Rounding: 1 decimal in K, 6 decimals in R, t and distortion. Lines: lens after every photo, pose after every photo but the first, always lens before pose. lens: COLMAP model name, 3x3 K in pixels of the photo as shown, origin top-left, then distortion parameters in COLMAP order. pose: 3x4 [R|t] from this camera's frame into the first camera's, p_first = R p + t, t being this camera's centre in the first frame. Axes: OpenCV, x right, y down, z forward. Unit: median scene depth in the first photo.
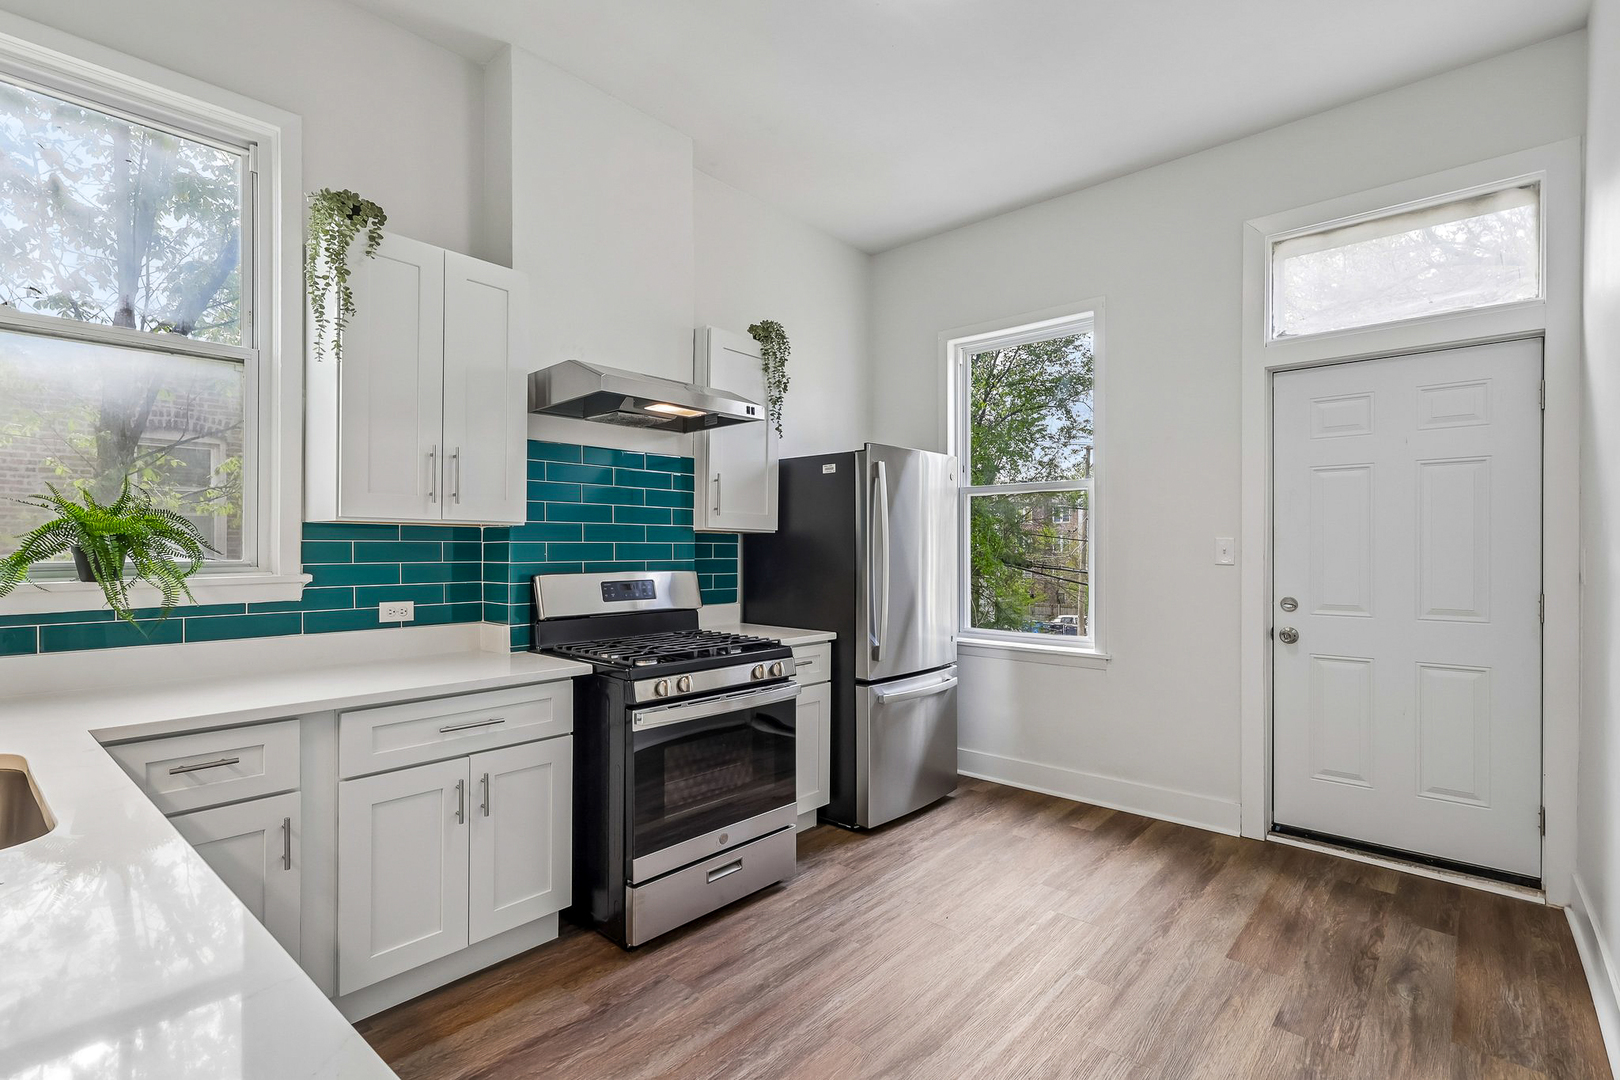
lens RADIAL K [[755.6, 0, 807.5], [0, 755.6, 542.5], [0, 0, 1]] dist [-0.009957, -0.000146]
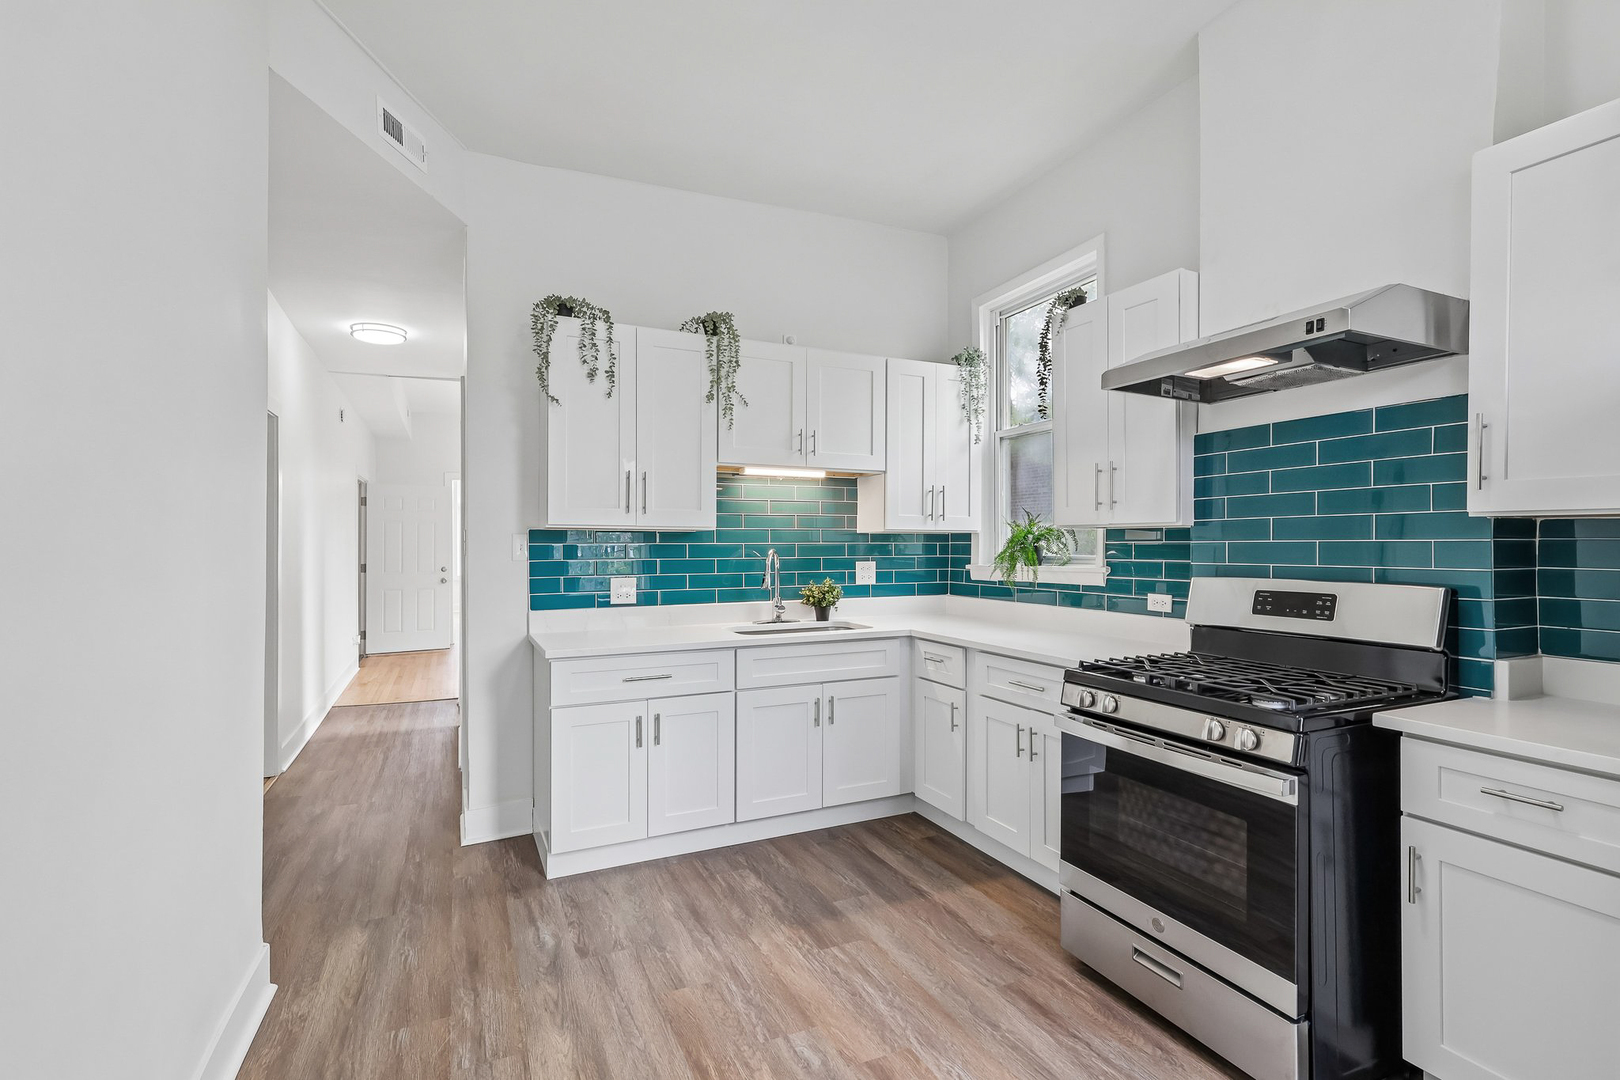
lens RADIAL K [[755.6, 0, 806.3], [0, 755.6, 543.1], [0, 0, 1]] dist [-0.009957, -0.000146]
pose [[-0.407754, -0.006341, -0.913070, 0.701292], [0.003403, 0.999958, -0.008464, 0.007913], [0.913085, -0.006558, -0.407716, 0.940086]]
